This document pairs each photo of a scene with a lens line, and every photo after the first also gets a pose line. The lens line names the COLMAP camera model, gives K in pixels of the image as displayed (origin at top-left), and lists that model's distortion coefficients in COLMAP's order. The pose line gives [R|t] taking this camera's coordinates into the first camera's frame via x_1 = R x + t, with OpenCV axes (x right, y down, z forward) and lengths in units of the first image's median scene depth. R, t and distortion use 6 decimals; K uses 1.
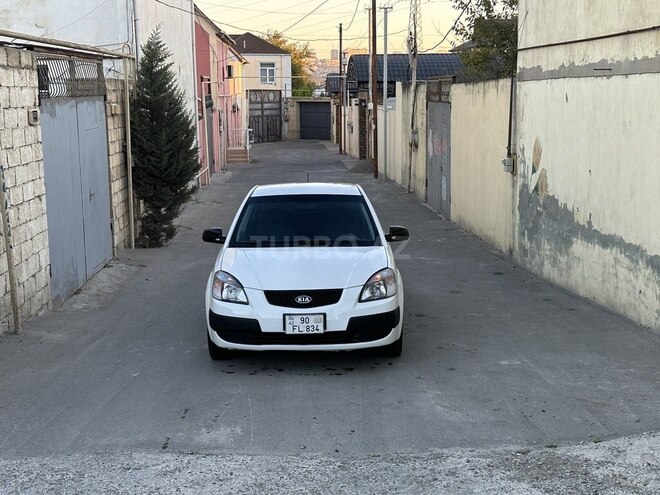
lens RADIAL K [[904.0, 0, 325.5], [0, 904.0, 247.5], [0, 0, 1]] dist [0.122326, 0.000000]
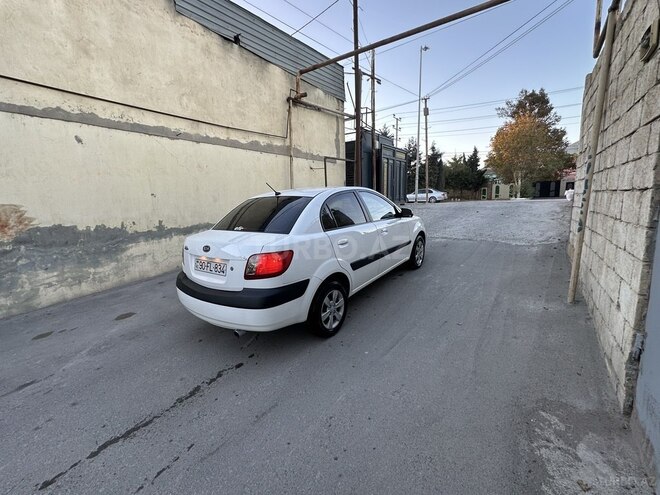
lens RADIAL K [[289.2, 0, 328.8], [0, 289.2, 248.6], [0, 0, 1]] dist [-0.002988, 0.000581]
pose [[-0.801237, -0.063146, 0.595006, -0.270128], [0.139829, 0.947120, 0.288809, -0.099500], [-0.581780, 0.314603, -0.750038, 1.260917]]
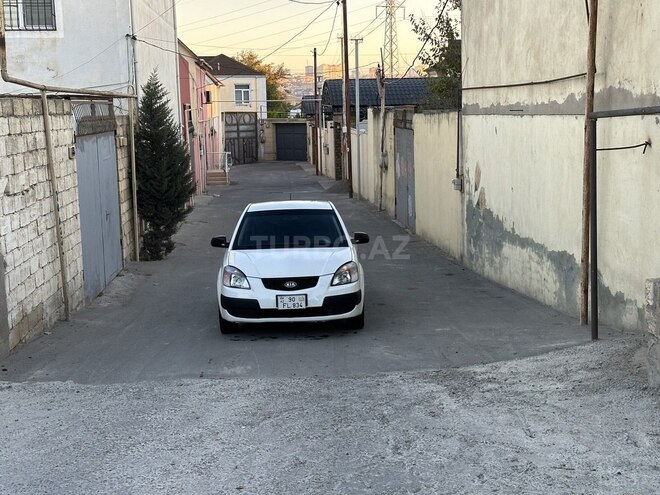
lens RADIAL K [[946.5, 0, 334.7], [0, 946.5, 253.2], [0, 0, 1]] dist [0.124864, 0.000000]
pose [[0.999298, -0.017297, 0.033217, -0.003143], [0.017954, 0.999647, -0.019588, 0.028378], [-0.032866, 0.020171, 0.999256, -0.319778]]
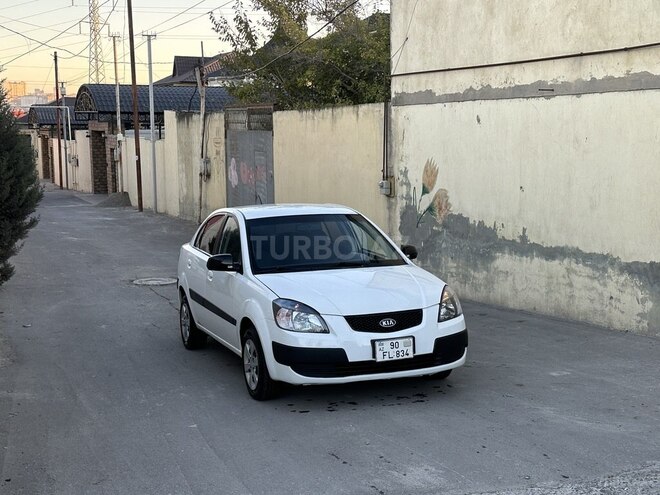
lens RADIAL K [[904.0, 0, 327.5], [0, 904.0, 242.1], [0, 0, 1]] dist [0.122326, 0.000000]
pose [[0.936188, -0.039336, 0.349291, -0.290788], [0.055520, 0.997792, -0.036441, 0.003954], [-0.347086, 0.053509, 0.936306, 0.110420]]
